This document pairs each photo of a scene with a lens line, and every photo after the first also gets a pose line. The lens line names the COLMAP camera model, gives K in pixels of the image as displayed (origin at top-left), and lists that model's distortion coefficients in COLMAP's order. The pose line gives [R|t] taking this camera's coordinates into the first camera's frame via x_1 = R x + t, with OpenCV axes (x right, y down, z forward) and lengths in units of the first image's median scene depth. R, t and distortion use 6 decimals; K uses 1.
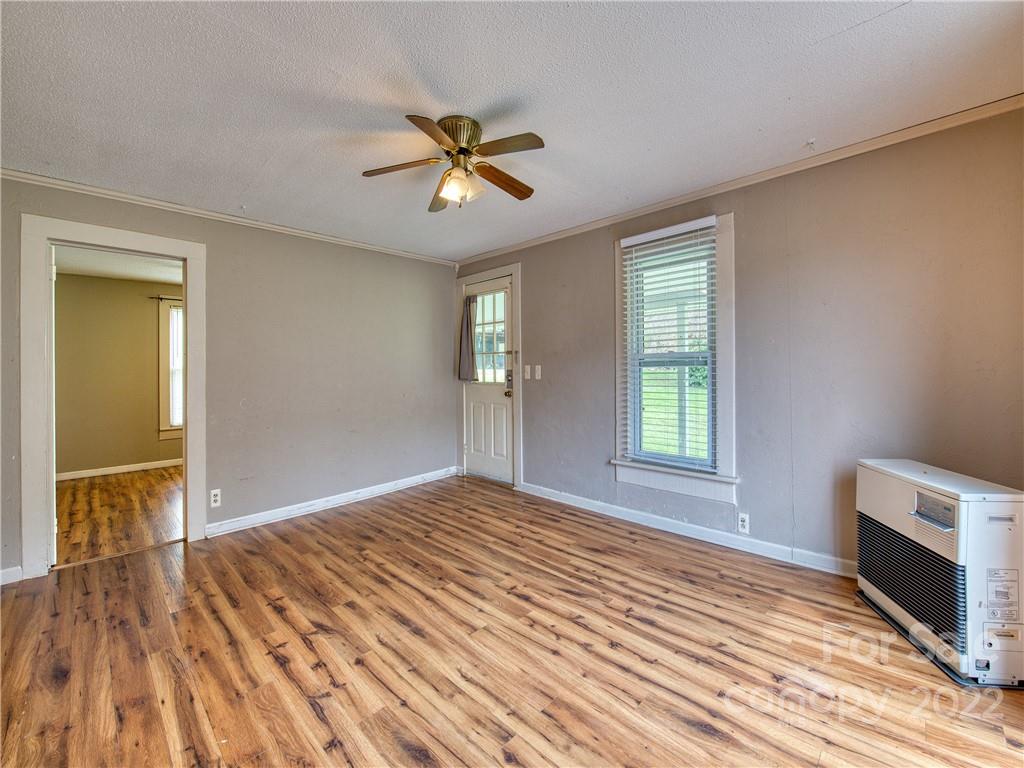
lens RADIAL K [[408.7, 0, 512.0], [0, 408.7, 384.0], [0, 0, 1]] dist [-0.023130, -0.000037]
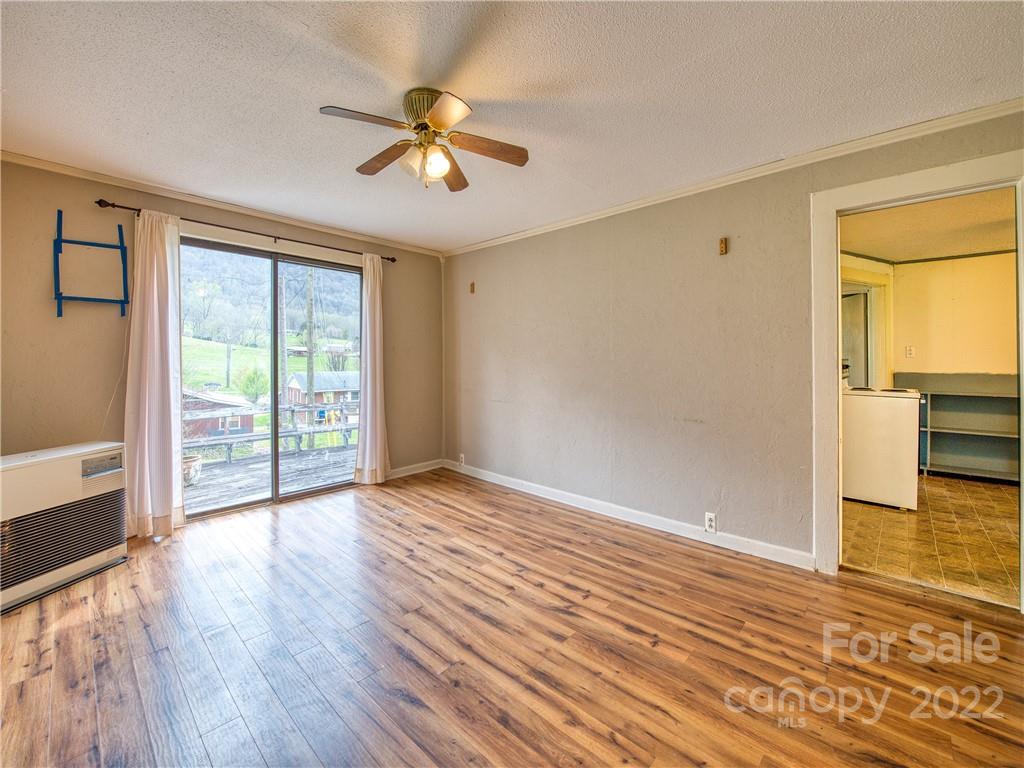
lens RADIAL K [[408.7, 0, 512.0], [0, 408.7, 384.0], [0, 0, 1]] dist [-0.023130, -0.000037]
pose [[-0.999490, 0.011864, -0.029646, -0.306327], [0.009376, 0.996530, 0.082699, -0.061482], [0.030524, 0.082379, -0.996133, 1.957609]]
